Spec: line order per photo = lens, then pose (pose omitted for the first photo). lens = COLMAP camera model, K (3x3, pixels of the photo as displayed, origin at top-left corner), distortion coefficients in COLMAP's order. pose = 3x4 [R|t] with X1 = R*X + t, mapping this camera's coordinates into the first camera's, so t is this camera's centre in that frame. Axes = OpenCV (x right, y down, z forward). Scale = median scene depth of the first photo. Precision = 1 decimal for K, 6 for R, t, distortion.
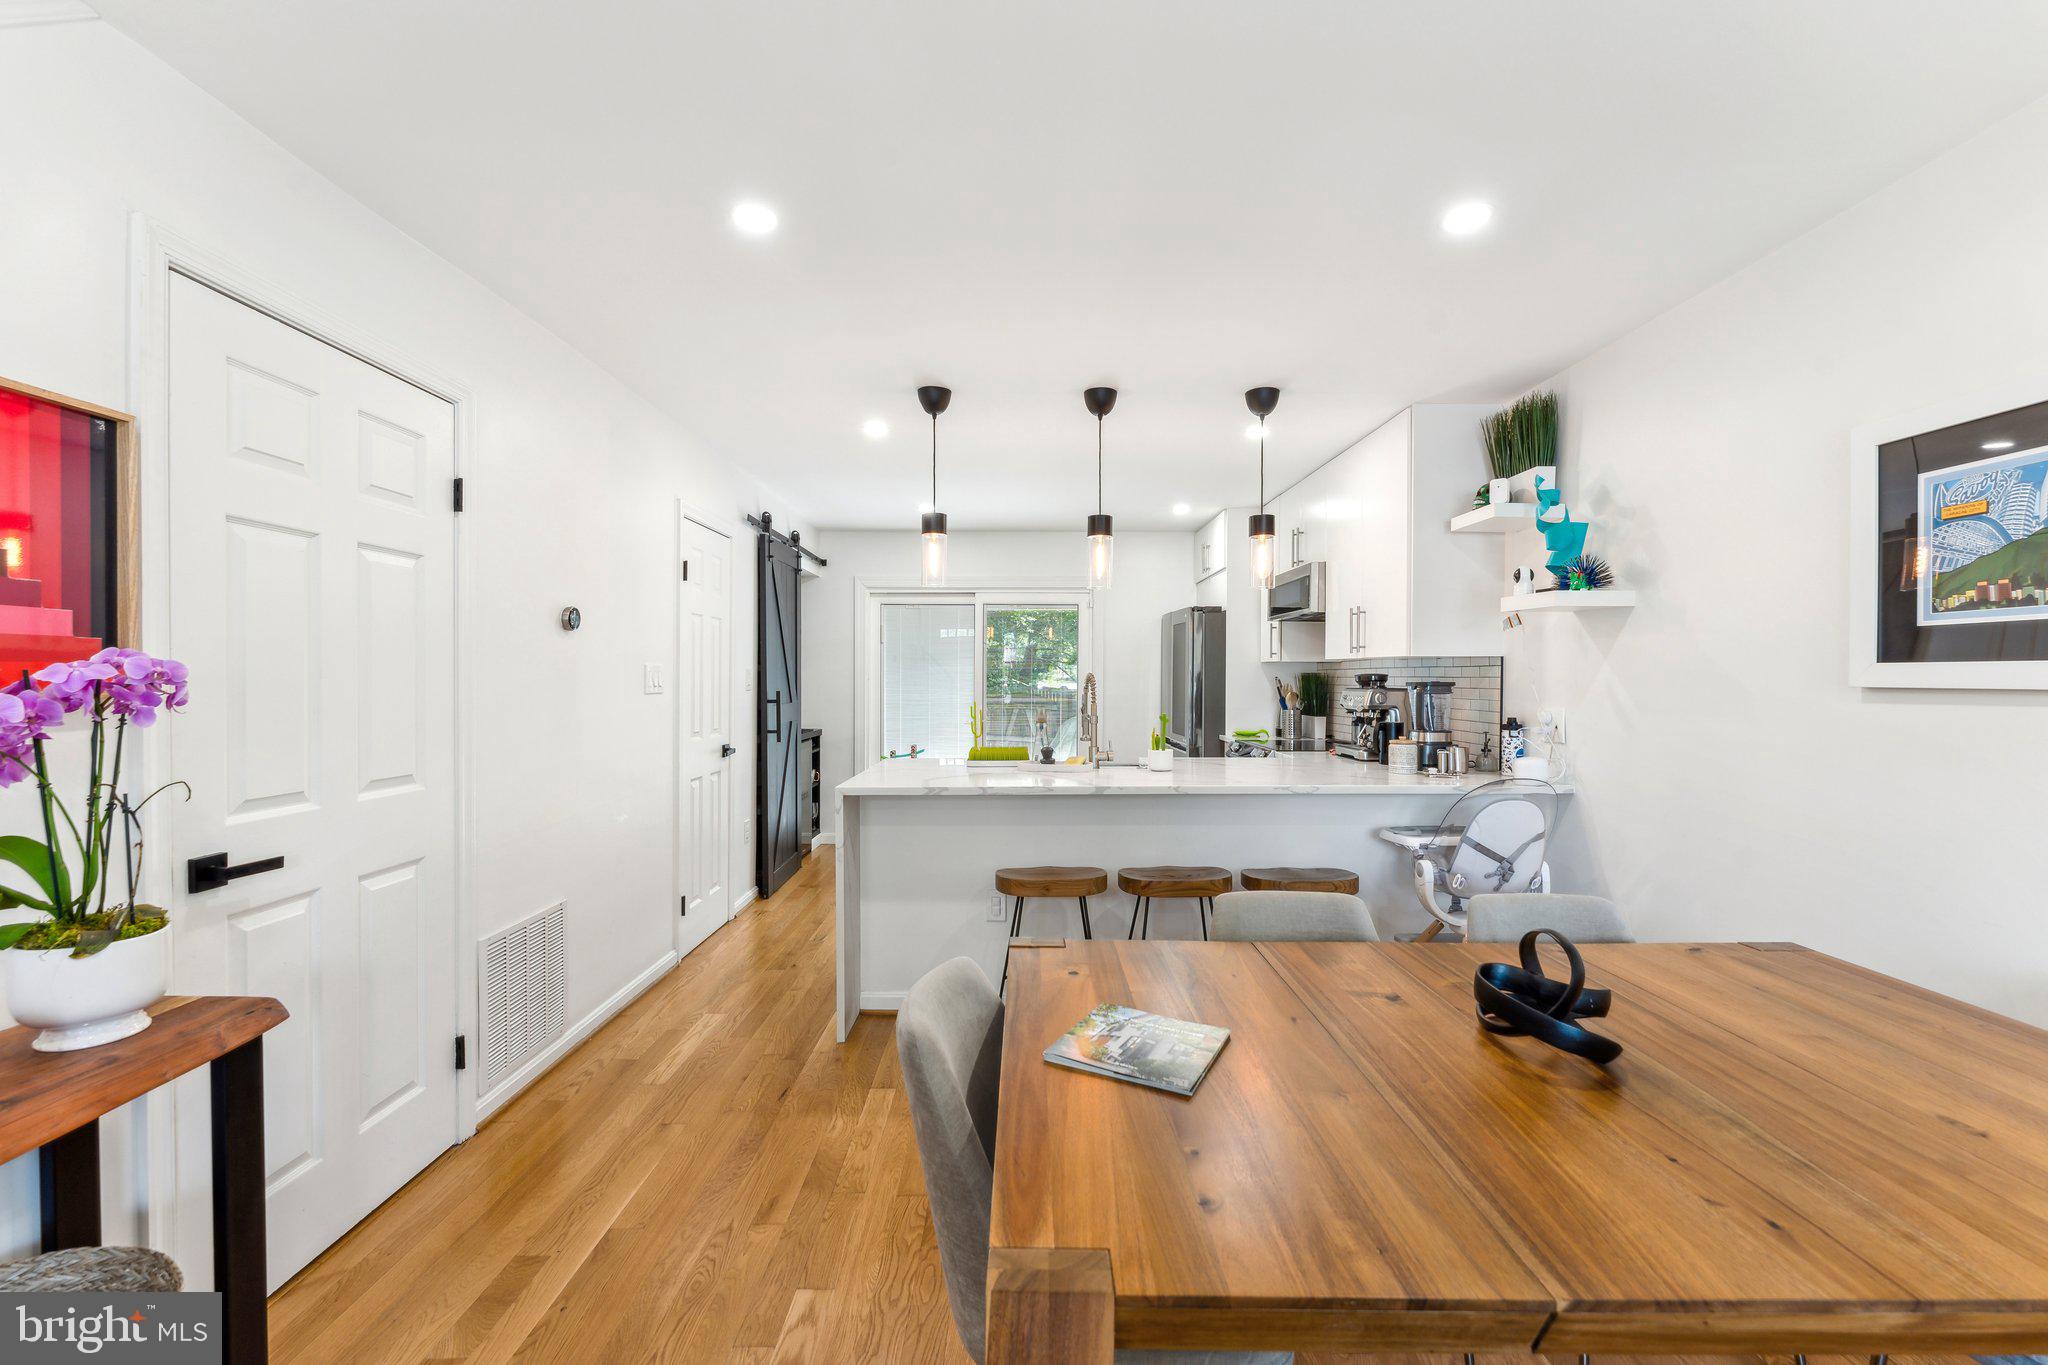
lens RADIAL K [[829.7, 0, 1025.1], [0, 829.7, 682.2], [0, 0, 1]] dist [-0.009666, -0.000104]
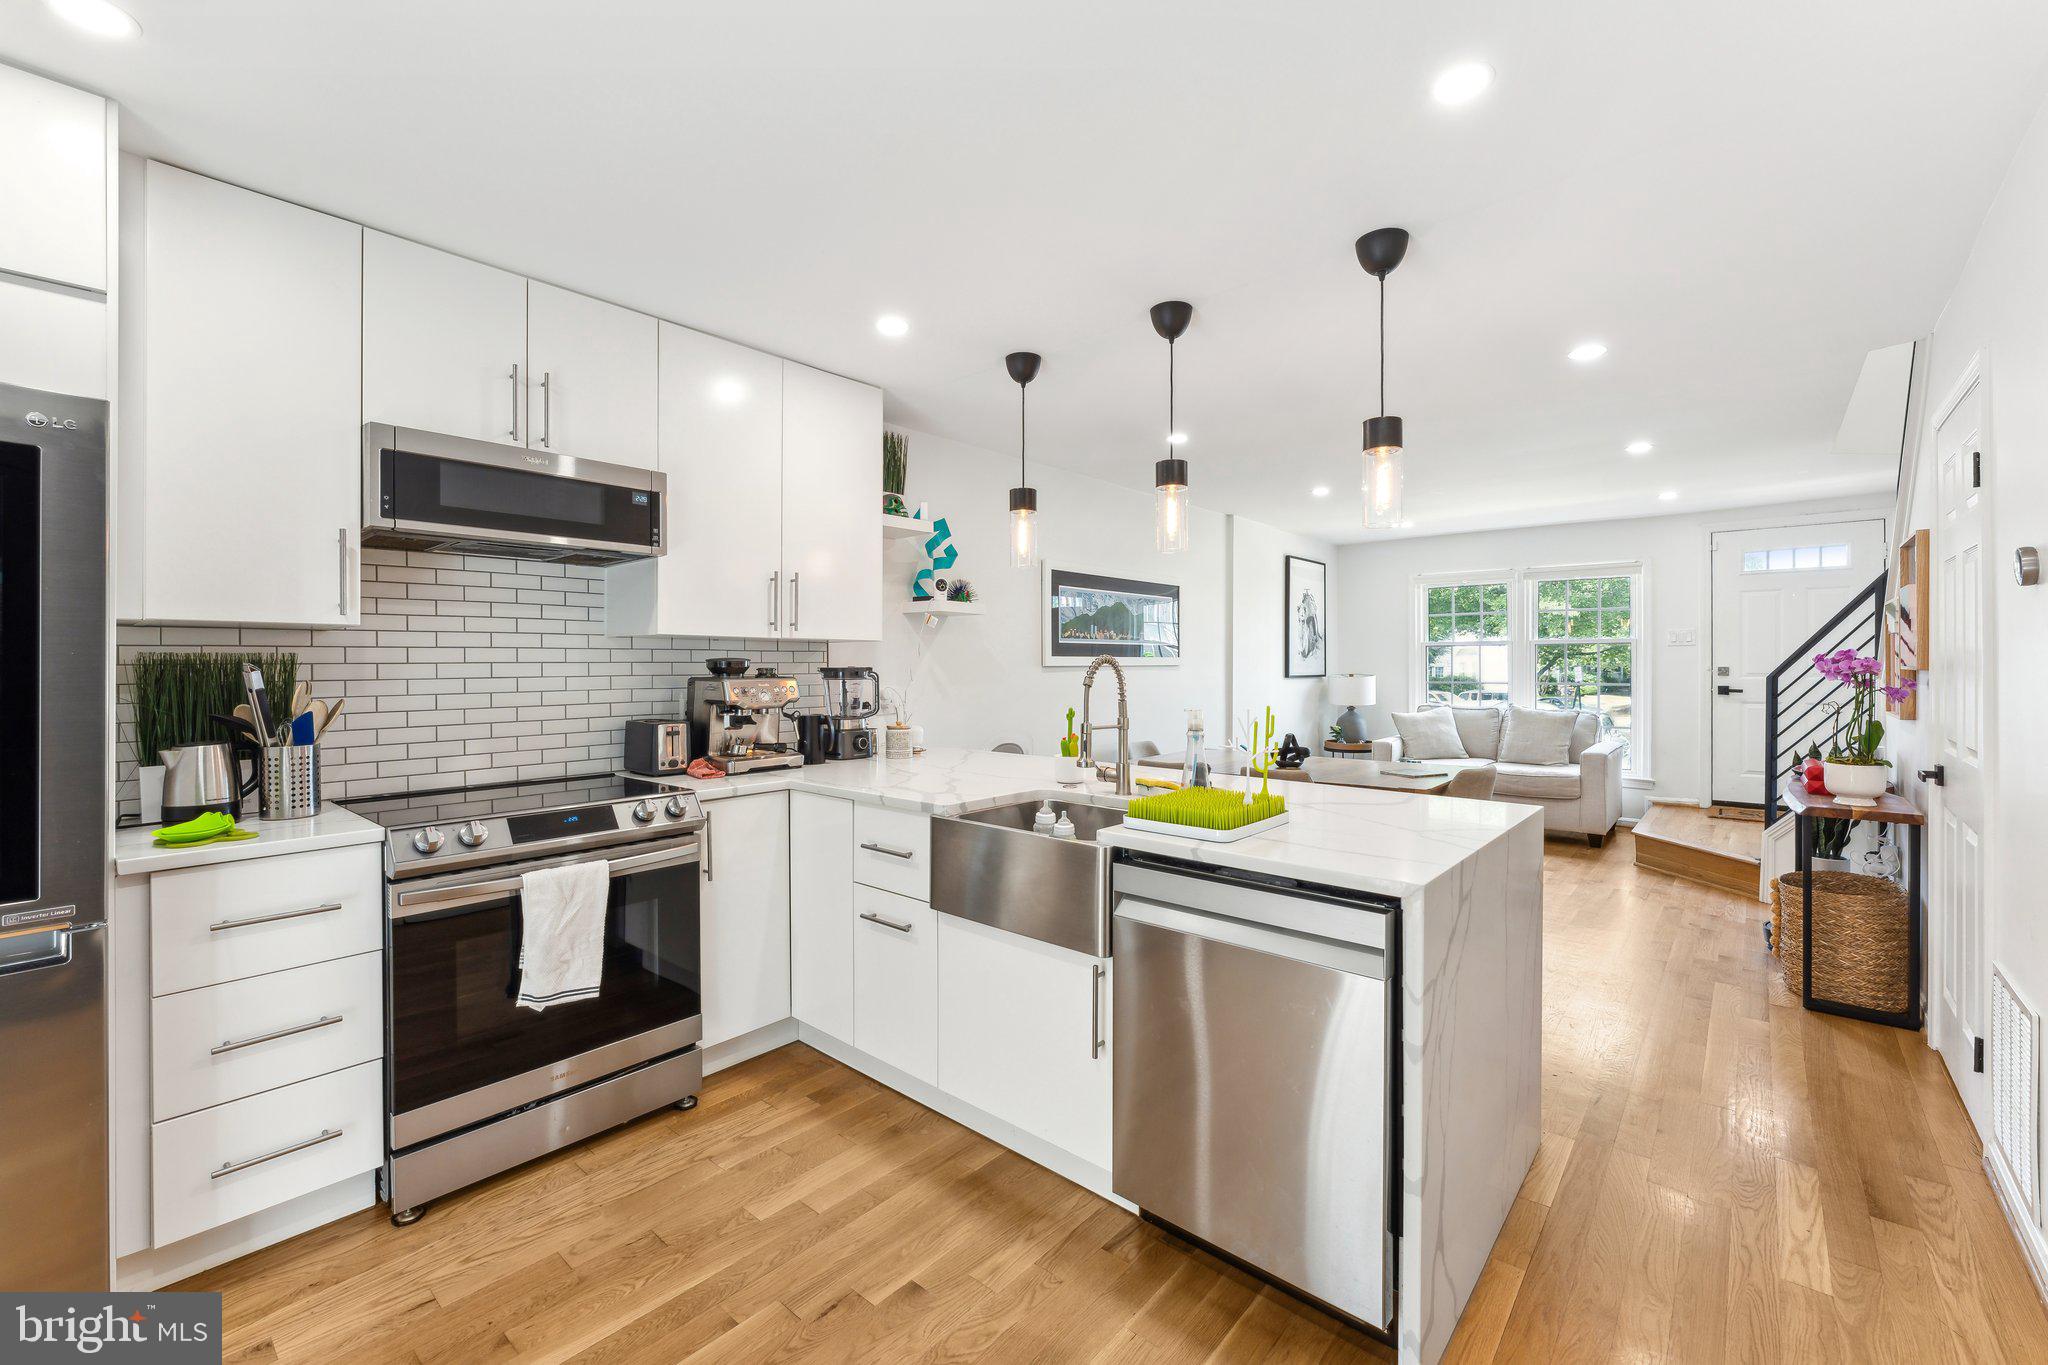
lens RADIAL K [[839.0, 0, 1031.4], [0, 839.0, 665.6], [0, 0, 1]] dist [-0.004177, -0.000155]
pose [[-0.753738, -0.001597, 0.657173, -0.379795], [0.005755, 0.999943, 0.009031, -0.011526], [-0.657150, 0.010589, -0.753685, 1.883202]]
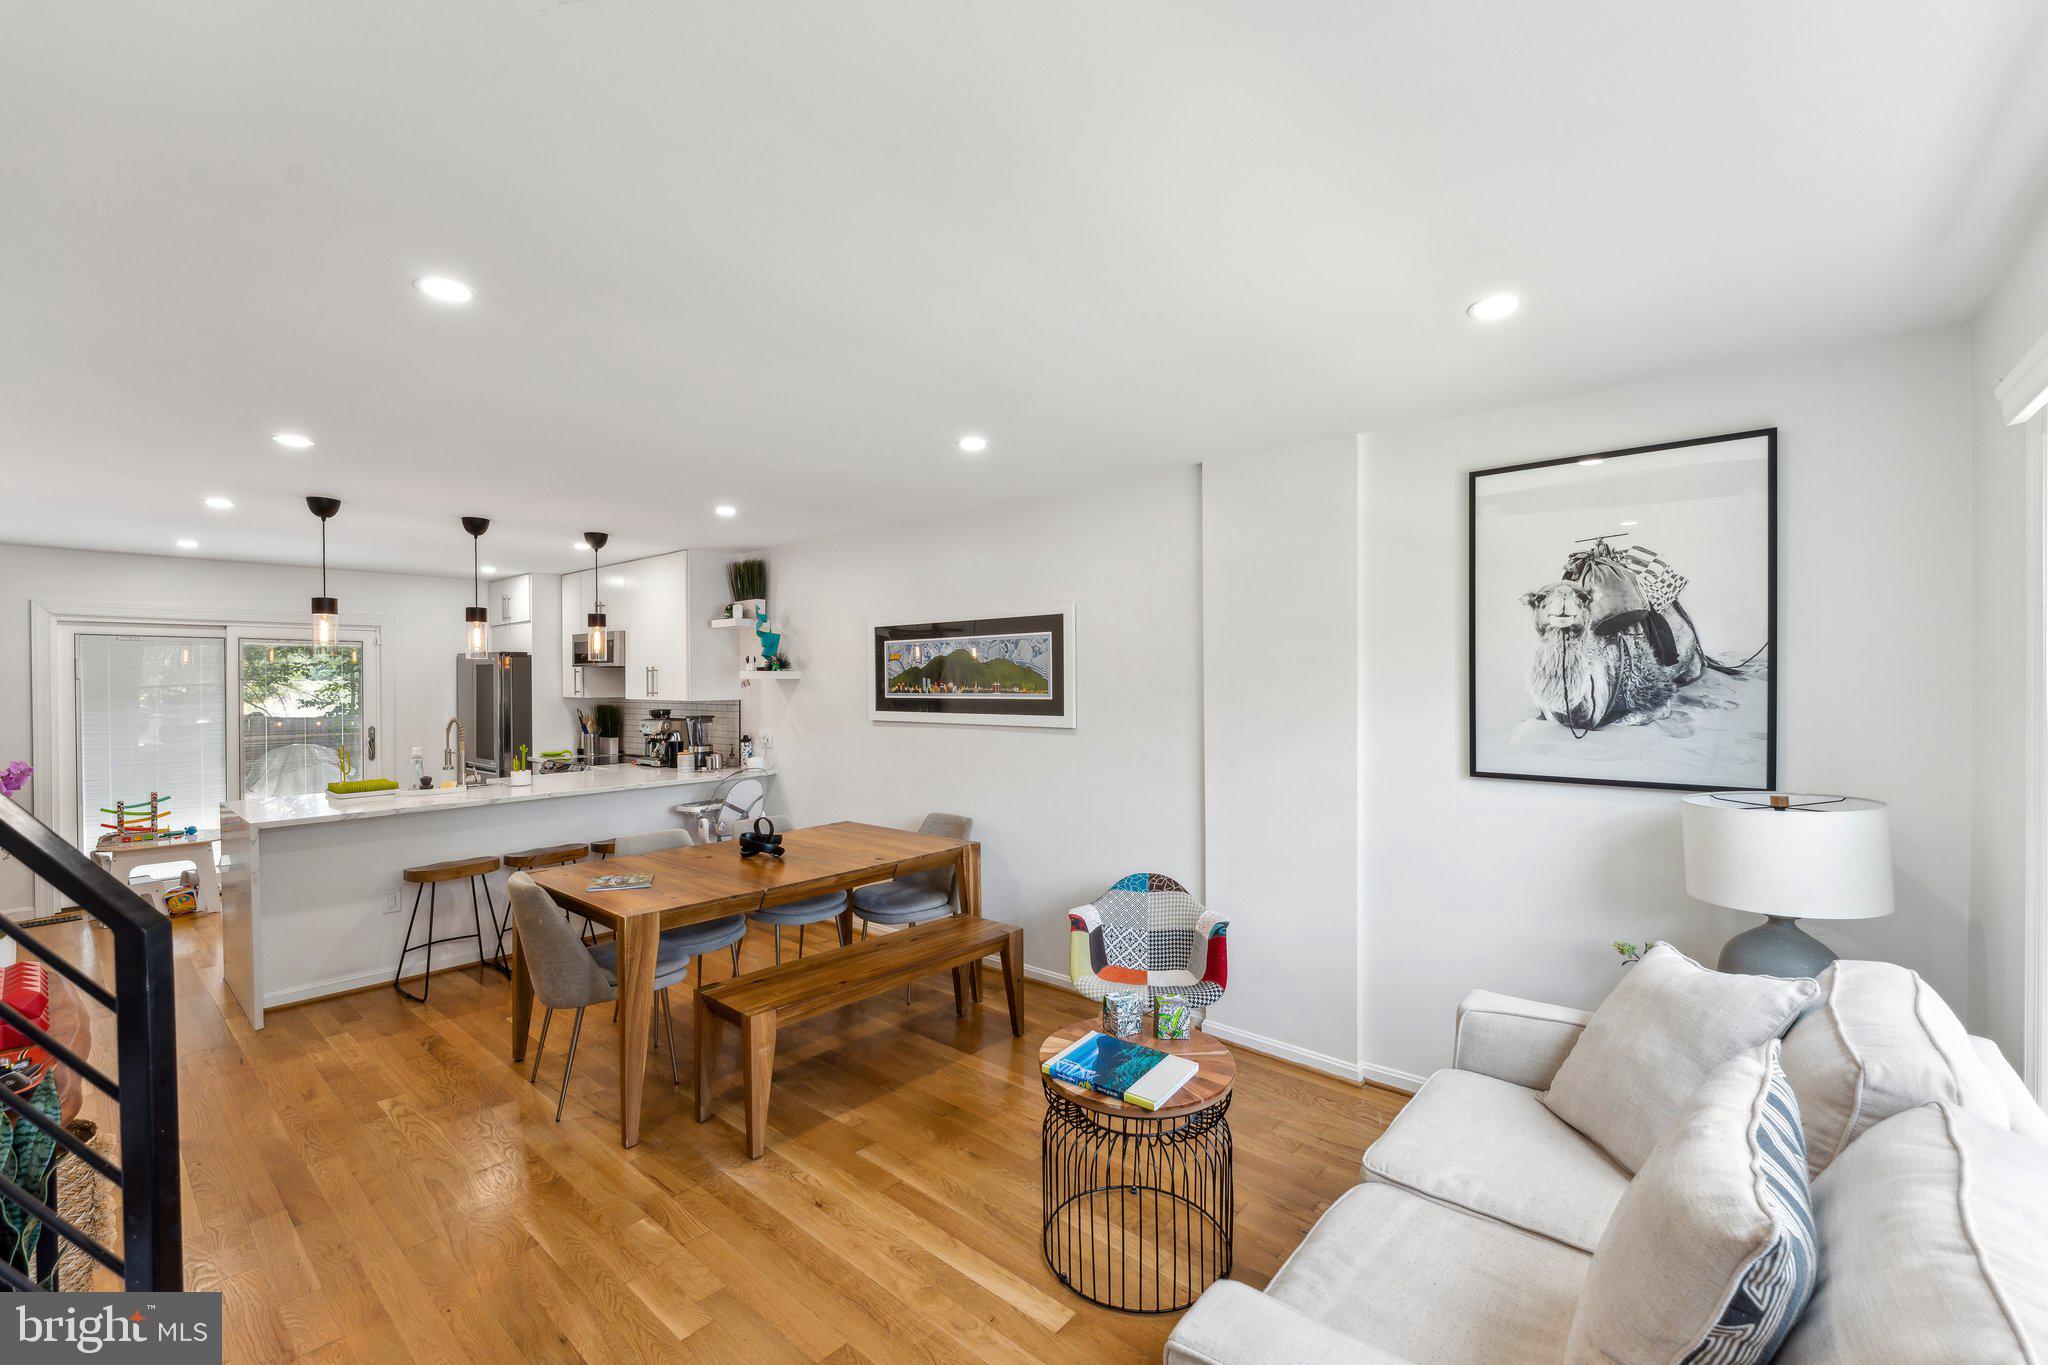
lens RADIAL K [[839.0, 0, 1024.9], [0, 839.0, 688.5], [0, 0, 1]] dist [-0.001988, -0.000709]
pose [[0.650748, -0.013556, 0.759173, -0.423647], [0.013384, 0.999890, 0.006382, -0.066673], [-0.759176, 0.006008, 0.650858, -0.688093]]
